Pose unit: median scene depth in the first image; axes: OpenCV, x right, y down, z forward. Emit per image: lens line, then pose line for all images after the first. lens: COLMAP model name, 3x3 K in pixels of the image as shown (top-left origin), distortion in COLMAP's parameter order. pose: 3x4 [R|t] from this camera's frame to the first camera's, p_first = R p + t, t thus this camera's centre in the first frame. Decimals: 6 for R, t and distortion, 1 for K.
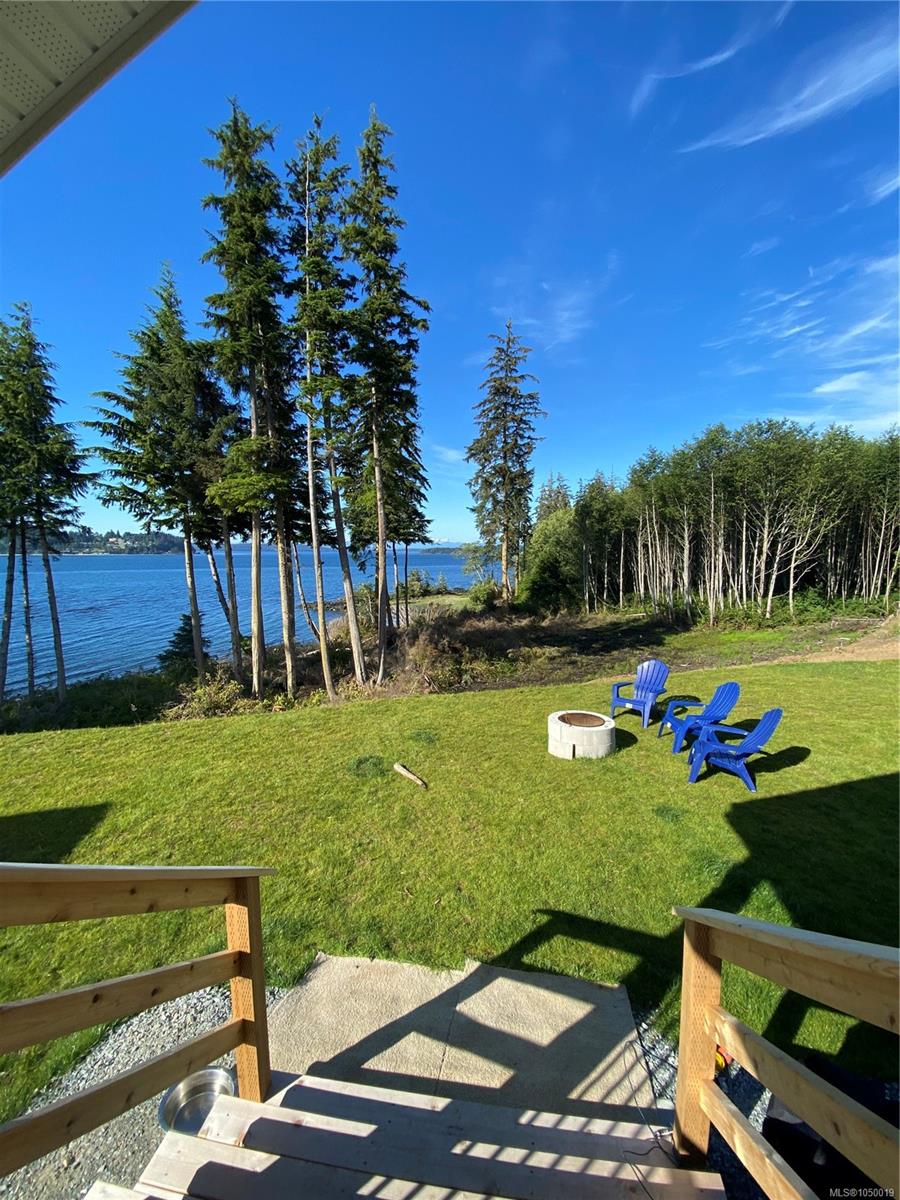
lens RADIAL K [[479.6, 0, 448.3], [0, 479.6, 603.0], [0, 0, 1]] dist [-0.007903, -0.004936]
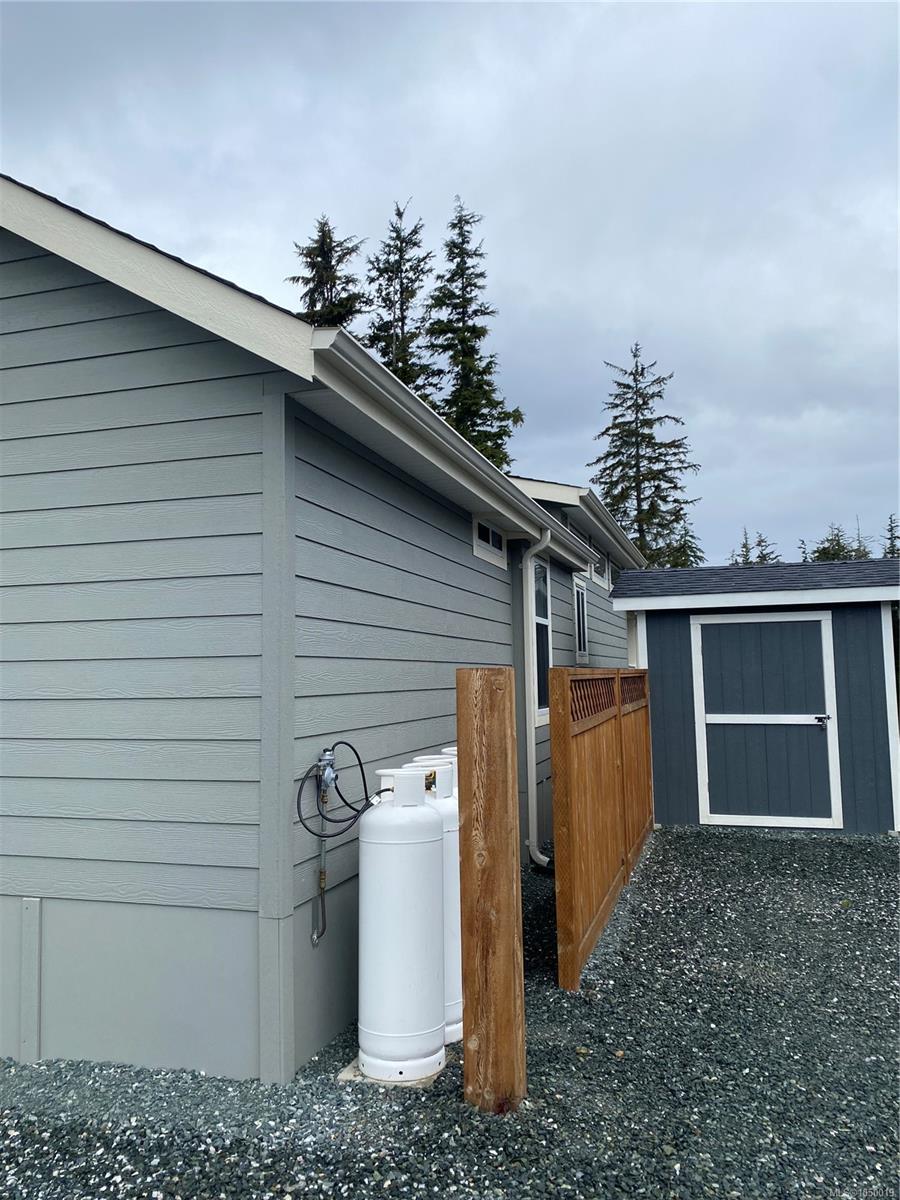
lens RADIAL K [[912.3, 0, 455.6], [0, 912.3, 594.9], [0, 0, 1]] dist [0.010566, -0.013537]
pose [[0.991056, -0.036396, -0.128387, 0.041007], [0.010446, 0.980294, -0.197266, 0.088992], [0.133037, 0.194161, 0.971907, -0.604932]]
